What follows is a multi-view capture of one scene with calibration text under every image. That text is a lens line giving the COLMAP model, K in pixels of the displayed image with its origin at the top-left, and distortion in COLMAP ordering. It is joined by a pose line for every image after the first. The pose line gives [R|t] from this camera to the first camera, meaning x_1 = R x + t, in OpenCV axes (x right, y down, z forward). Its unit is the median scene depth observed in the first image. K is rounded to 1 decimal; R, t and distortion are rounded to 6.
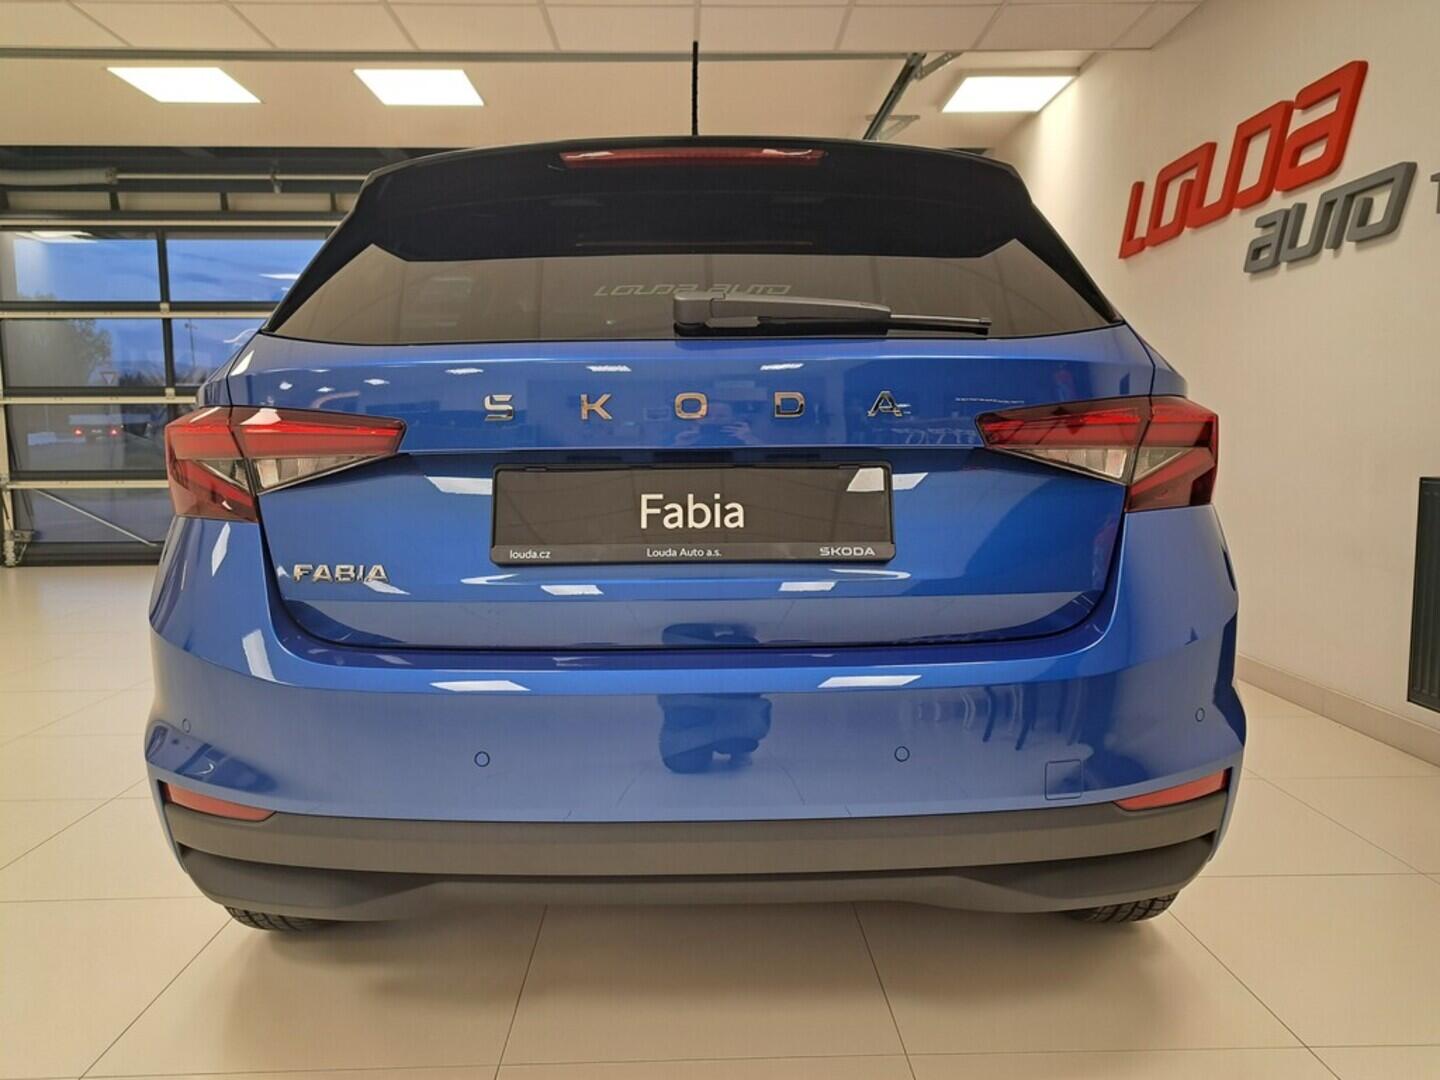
lens RADIAL K [[1010.7, 0, 720.0], [0, 1010.7, 540.0], [0, 0, 1]] dist [0.026465, 0.000874]
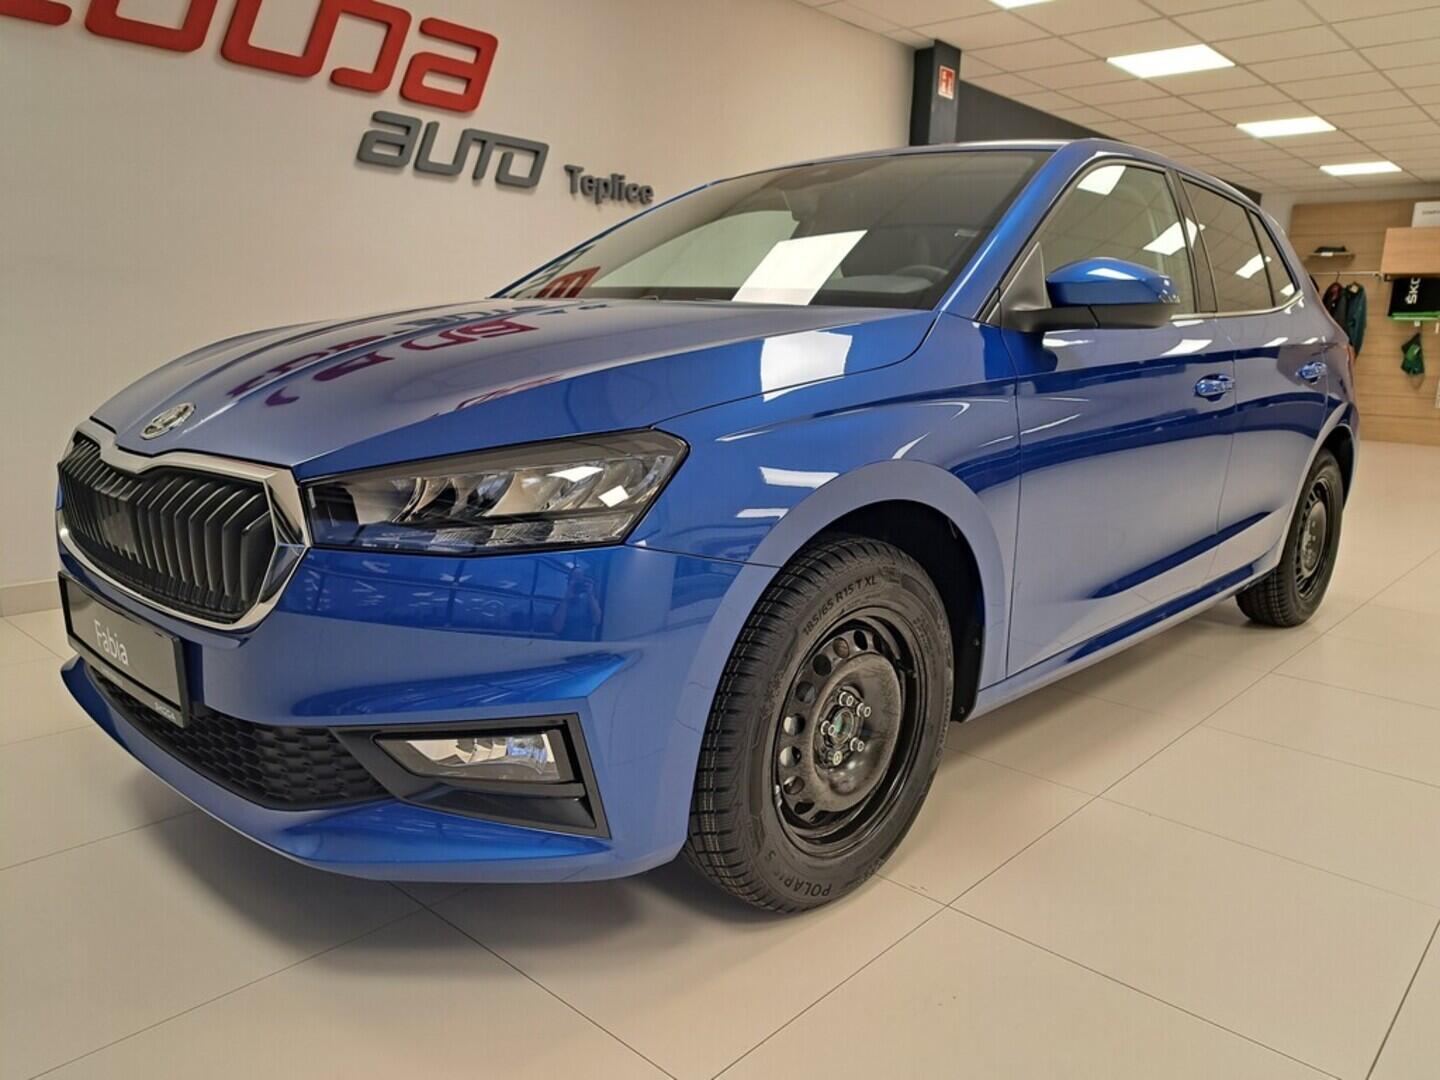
lens RADIAL K [[1030.7, 0, 720.0], [0, 1030.7, 540.0], [0, 0, 1]] dist [0.001760, 0.000979]
pose [[-0.712774, -0.143970, 0.686459, -0.520097], [0.057049, 0.963564, 0.261322, -0.174284], [-0.699069, 0.225425, -0.678591, 1.731110]]
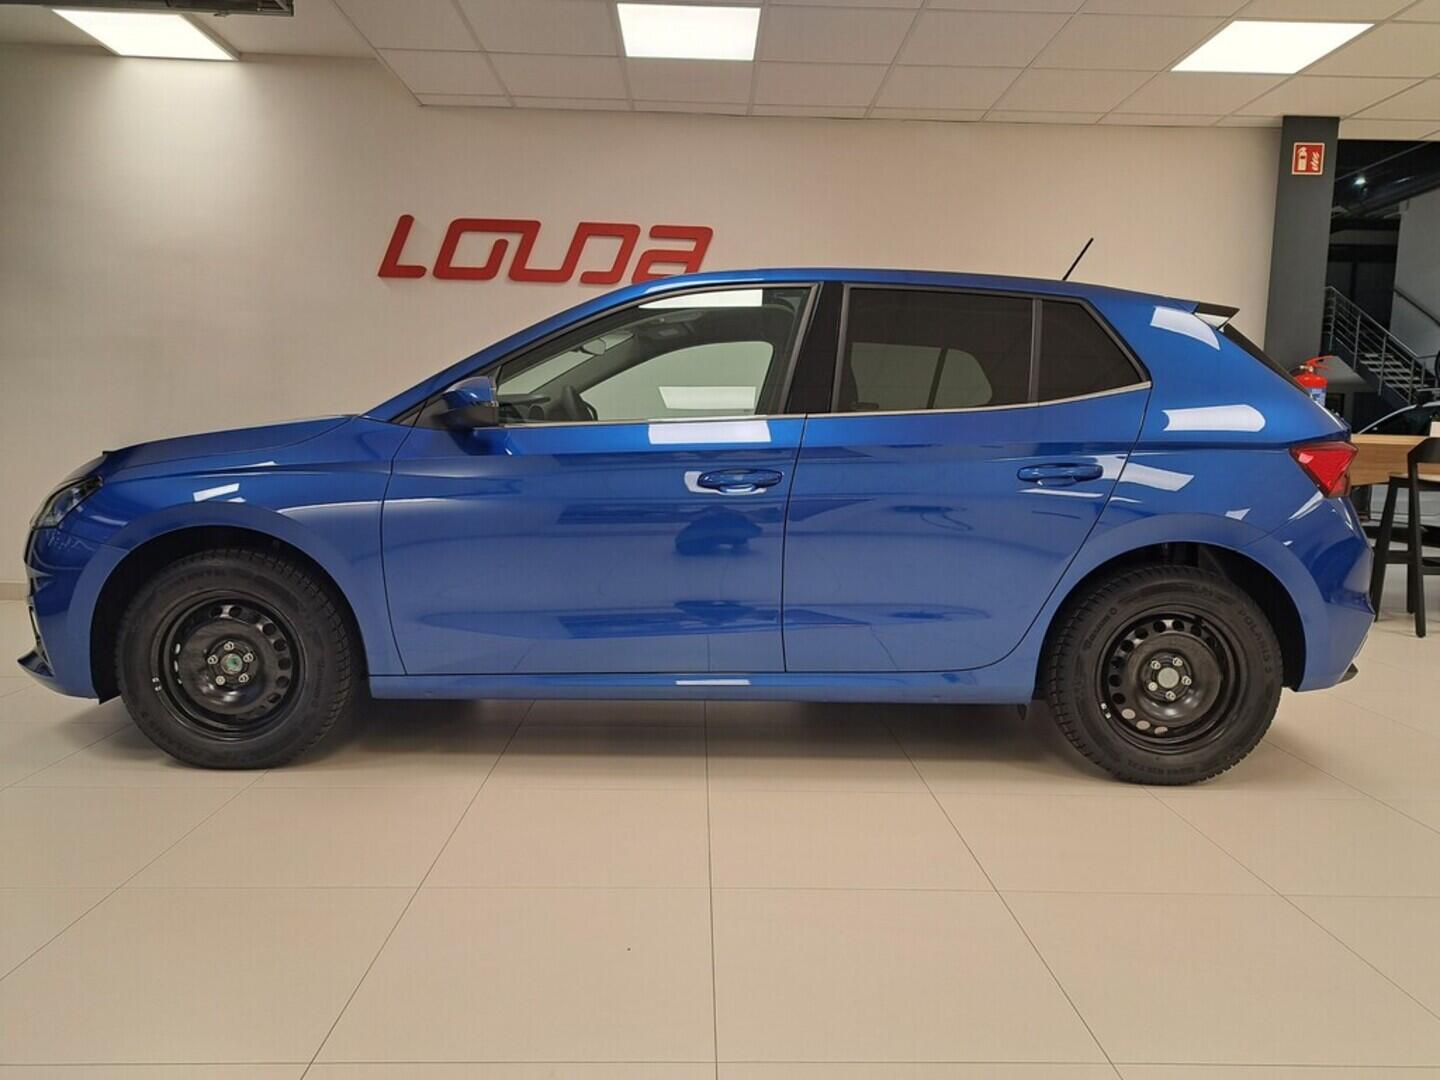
lens RADIAL K [[1010.7, 0, 720.0], [0, 1010.7, 540.0], [0, 0, 1]] dist [0.026465, 0.000874]
pose [[-0.003810, -0.085012, 0.996373, -1.042903], [0.090591, 0.992254, 0.085007, -0.089954], [-0.995881, 0.090586, 0.003921, 0.978476]]
